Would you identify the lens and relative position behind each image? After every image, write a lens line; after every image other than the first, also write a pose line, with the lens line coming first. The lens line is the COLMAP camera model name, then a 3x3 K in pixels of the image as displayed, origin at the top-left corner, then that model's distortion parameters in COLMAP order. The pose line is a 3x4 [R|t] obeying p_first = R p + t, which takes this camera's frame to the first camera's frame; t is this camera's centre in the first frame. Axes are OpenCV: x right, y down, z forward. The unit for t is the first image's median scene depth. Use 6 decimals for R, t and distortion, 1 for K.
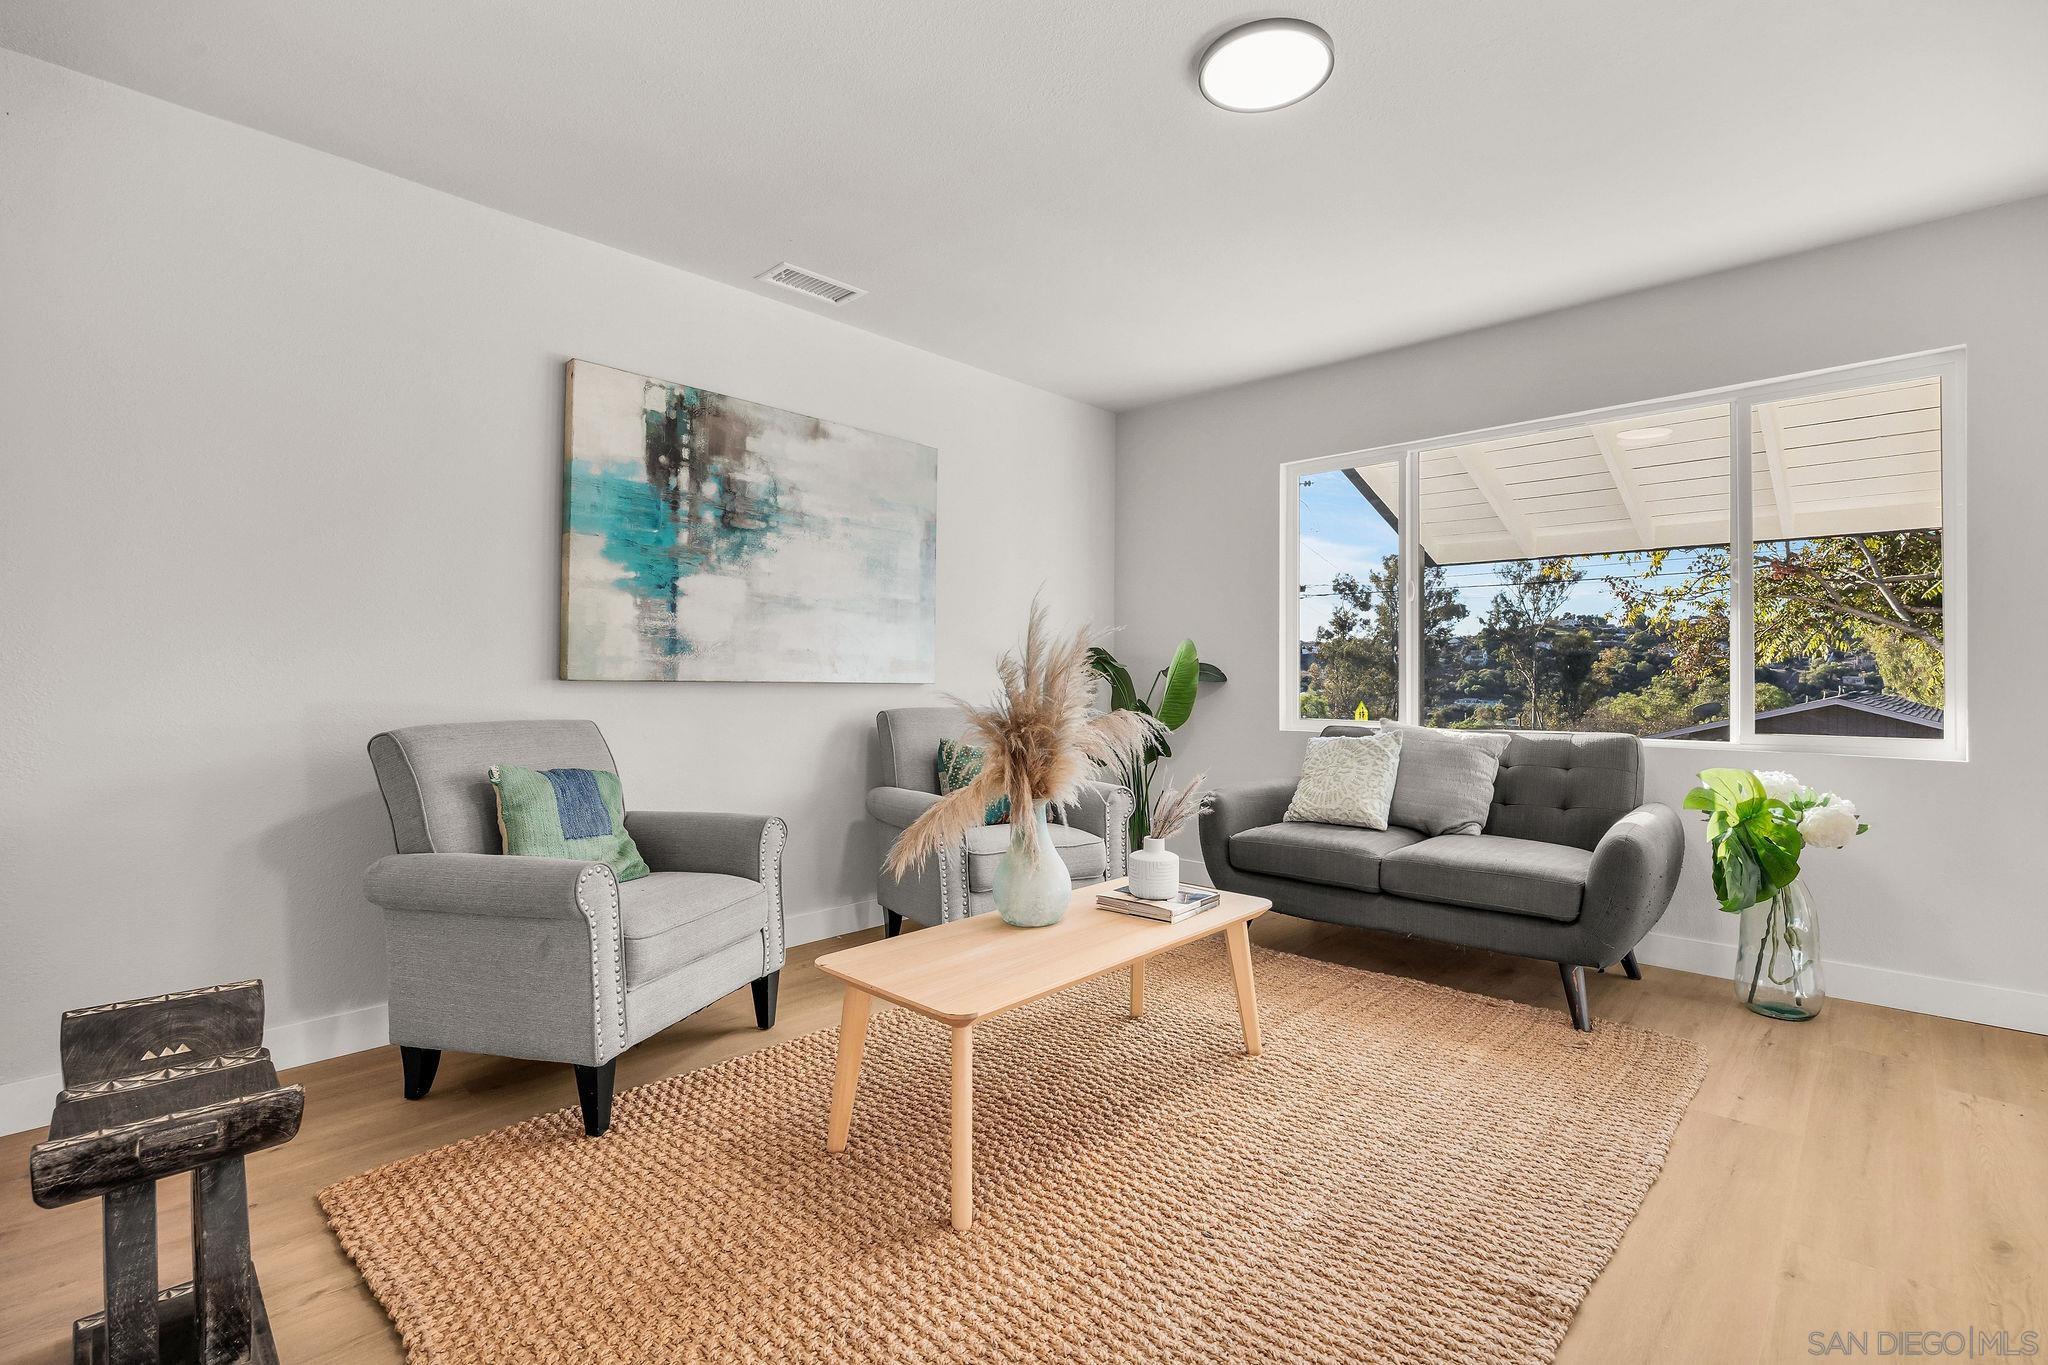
lens RADIAL K [[936.8, 0, 1024.6], [0, 936.8, 673.8], [0, 0, 1]] dist [-0.001164, -0.000274]
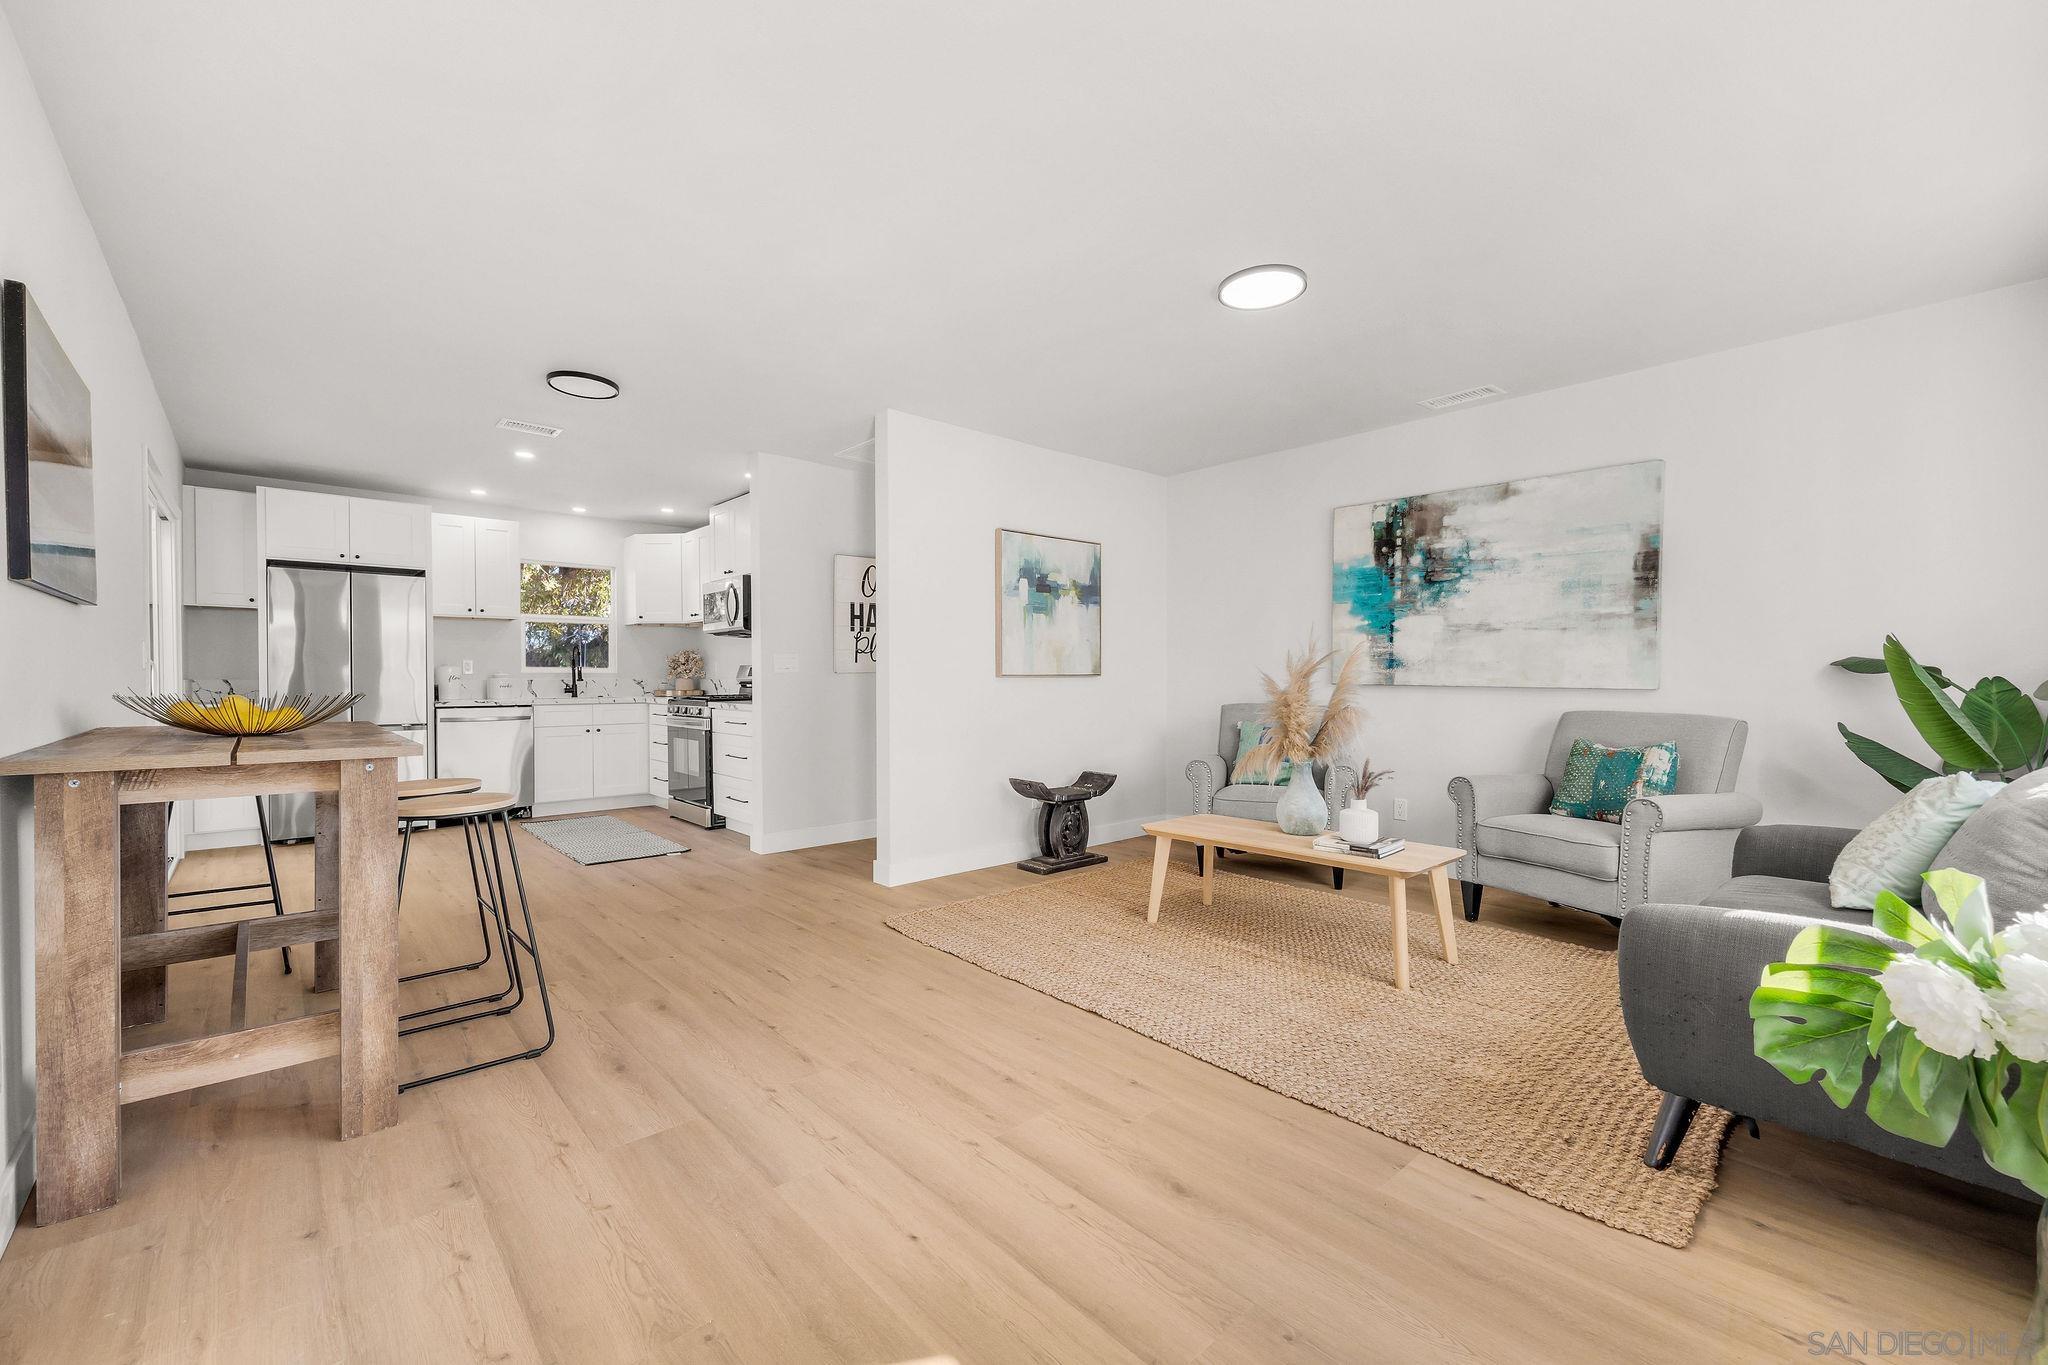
lens RADIAL K [[834.6, 0, 1025.2], [0, 834.6, 693.9], [0, 0, 1]] dist [0.001685, 0.000152]
pose [[-0.079264, 0.015573, -0.996732, 1.087553], [0.000526, 0.999878, 0.015580, 0.000316], [0.996854, 0.000711, -0.079263, 0.475290]]
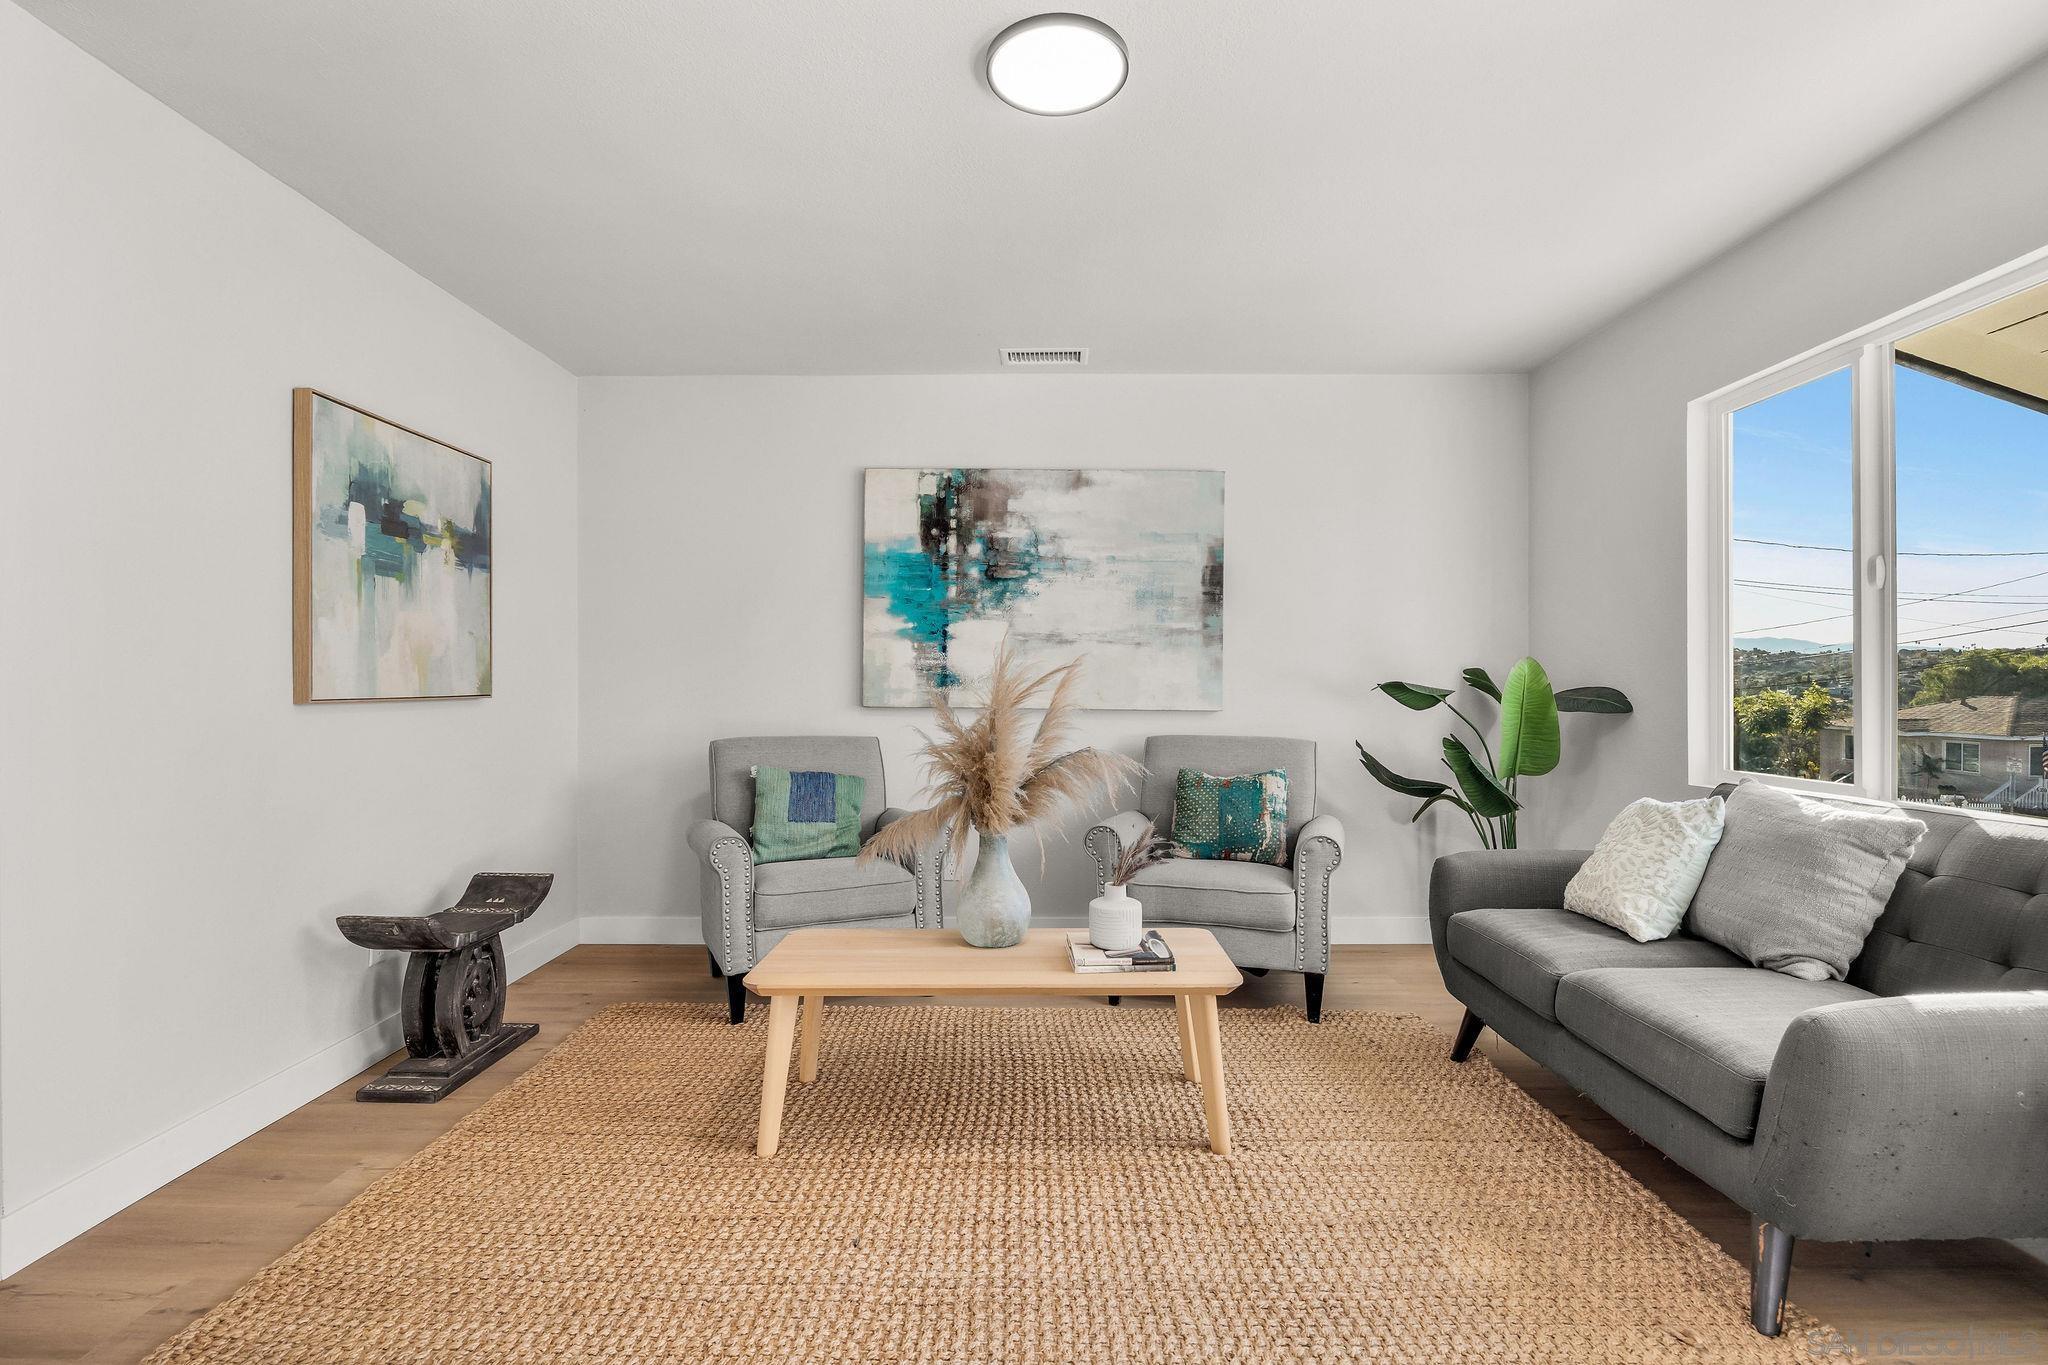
lens RADIAL K [[940.2, 0, 1025.5], [0, 940.2, 688.8], [0, 0, 1]] dist [-0.001222, -0.000038]
pose [[0.681782, -0.000444, -0.731555, 0.602091], [0.002385, 0.999996, 0.001616, -0.018954], [0.731551, -0.002847, 0.681781, 0.220897]]
